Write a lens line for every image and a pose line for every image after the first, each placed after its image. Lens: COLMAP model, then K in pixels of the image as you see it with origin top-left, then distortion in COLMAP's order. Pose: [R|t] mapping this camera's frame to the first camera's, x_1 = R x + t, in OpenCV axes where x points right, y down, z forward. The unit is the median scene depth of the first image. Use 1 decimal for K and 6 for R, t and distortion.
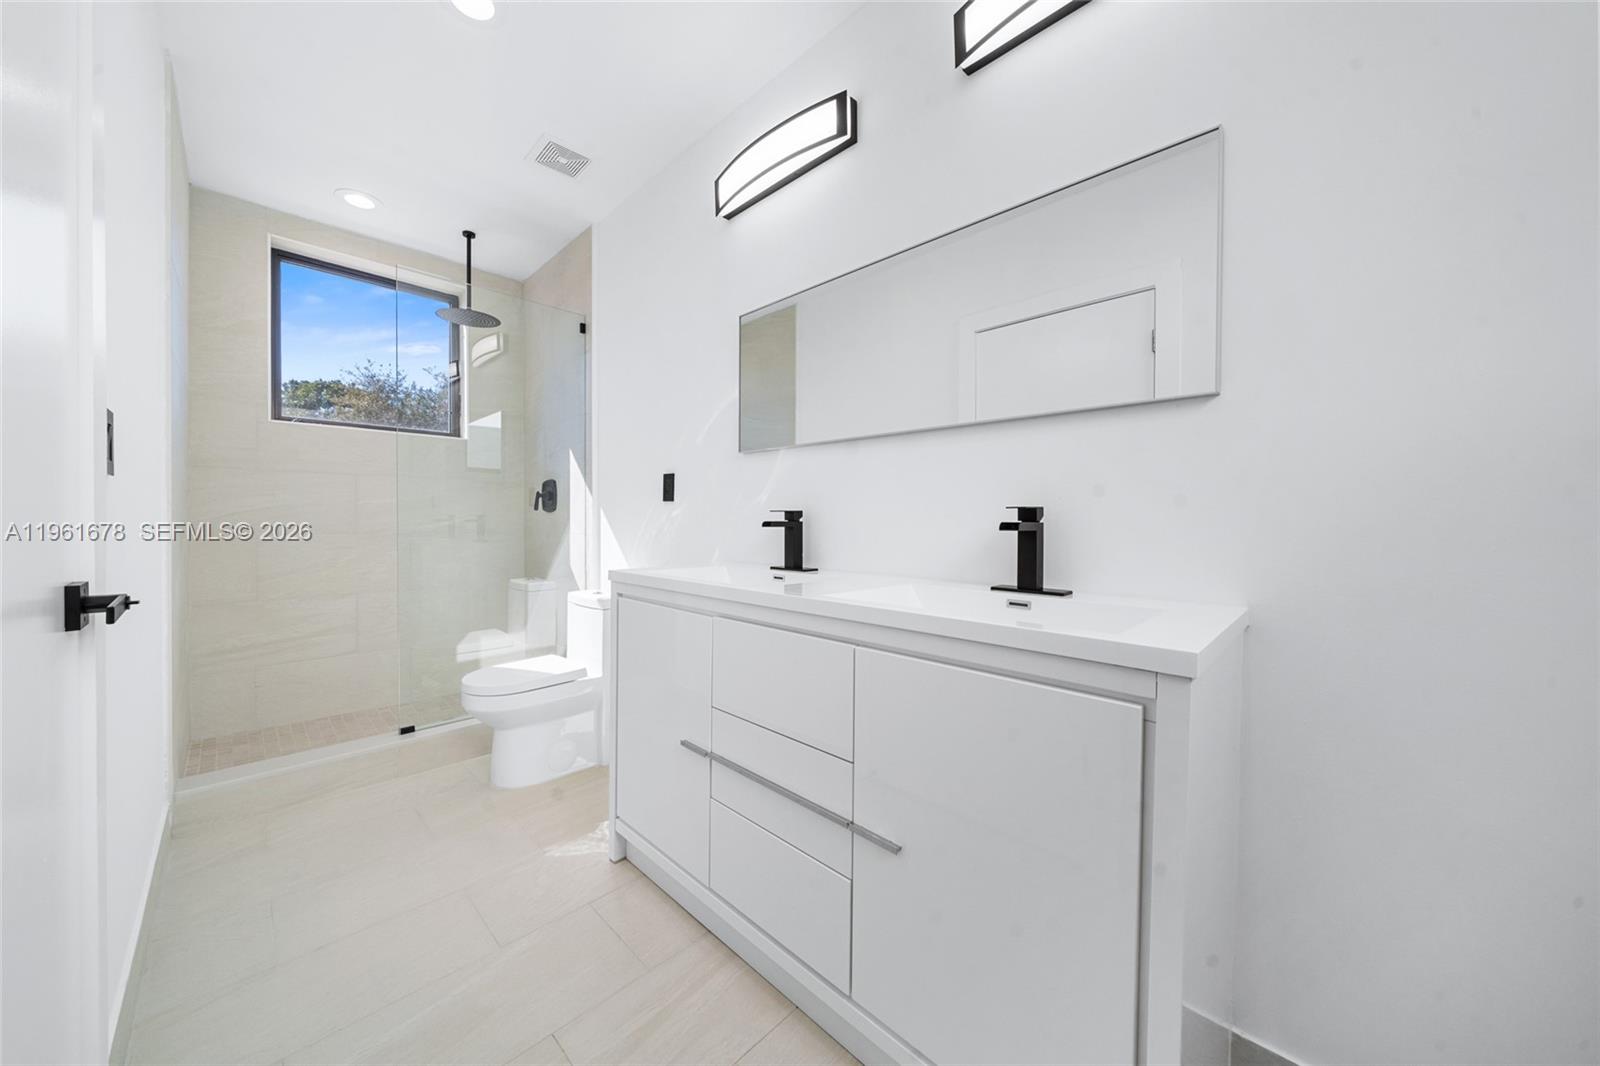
lens RADIAL K [[546.0, 0, 800.0], [0, 546.0, 529.9], [0, 0, 1]] dist [-0.001269, -0.000103]
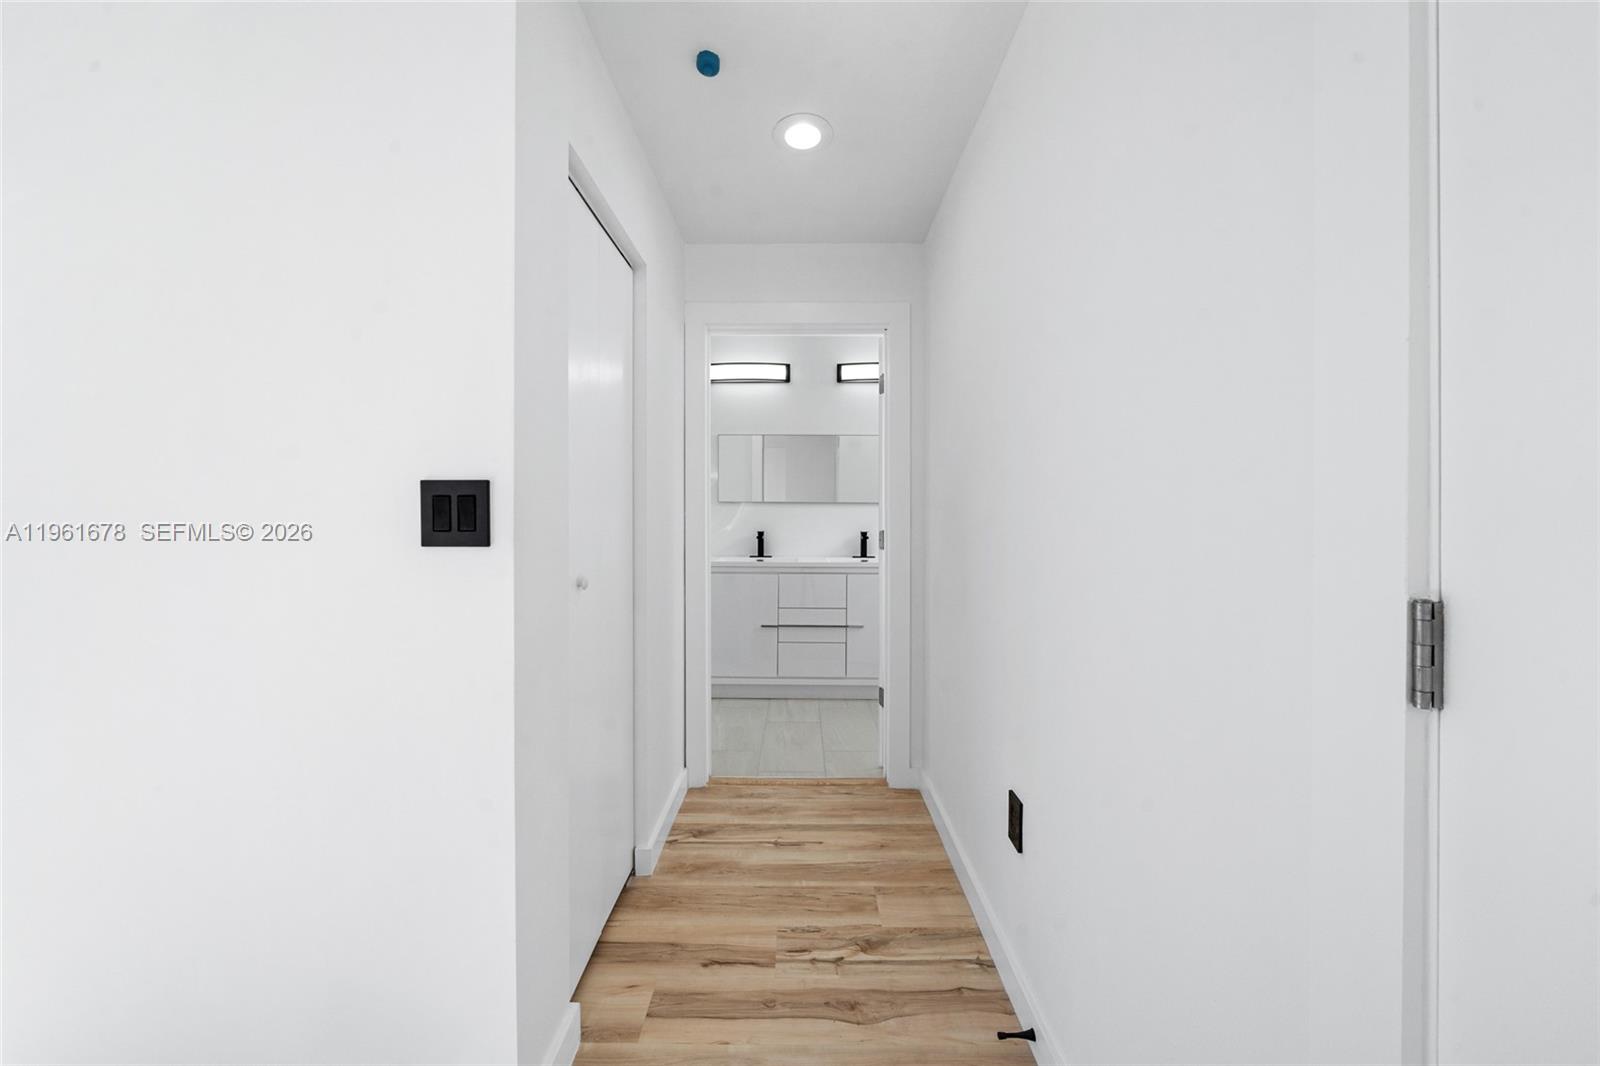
lens RADIAL K [[546.0, 0, 799.3], [0, 546.0, 538.7], [0, 0, 1]] dist [-0.001269, -0.000103]
pose [[0.707560, -0.010837, 0.706570, -1.905181], [0.011639, 0.999925, 0.003681, -0.012114], [-0.706557, 0.005619, 0.707633, -0.909464]]
